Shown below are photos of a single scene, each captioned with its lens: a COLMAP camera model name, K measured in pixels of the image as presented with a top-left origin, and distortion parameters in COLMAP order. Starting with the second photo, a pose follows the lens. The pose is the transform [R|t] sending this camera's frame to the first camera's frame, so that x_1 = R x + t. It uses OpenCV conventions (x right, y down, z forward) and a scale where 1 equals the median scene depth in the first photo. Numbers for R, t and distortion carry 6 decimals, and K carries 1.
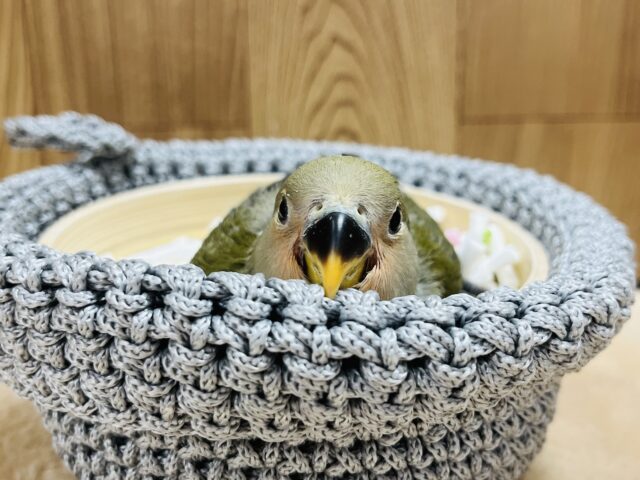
lens RADIAL K [[726.0, 0, 347.4], [0, 726.0, 240.8], [0, 0, 1]] dist [0.089640, -0.285416]
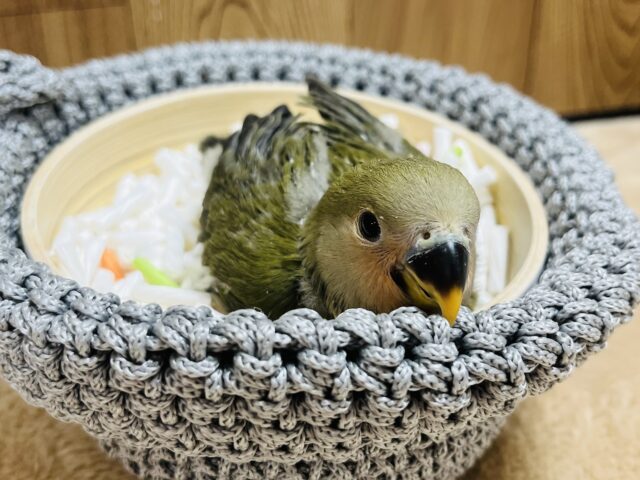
lens RADIAL K [[726.0, 0, 347.4], [0, 726.0, 240.8], [0, 0, 1]] dist [0.089640, -0.285416]
pose [[0.956573, -0.141735, 0.254714, -0.393124], [0.062965, 0.953667, 0.294200, -0.336097], [-0.284611, -0.265386, 0.921177, 0.109052]]
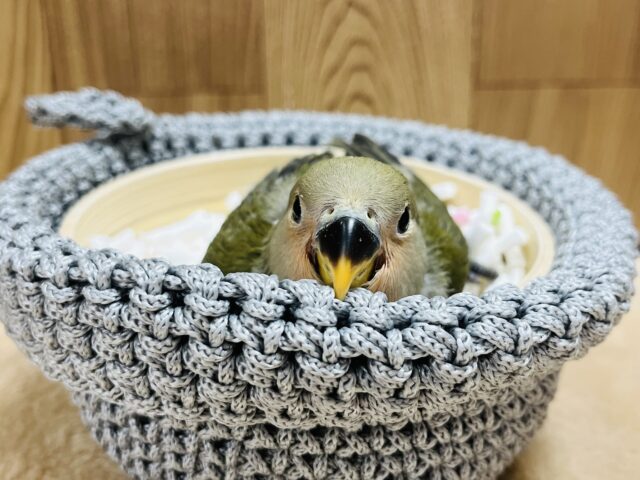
lens RADIAL K [[726.0, 0, 347.4], [0, 726.0, 240.8], [0, 0, 1]] dist [0.089640, -0.285416]
pose [[0.999730, 0.008823, -0.021516, 0.008288], [-0.007117, 0.996918, 0.078122, -0.084096], [0.022139, -0.077948, 0.996712, -0.044539]]
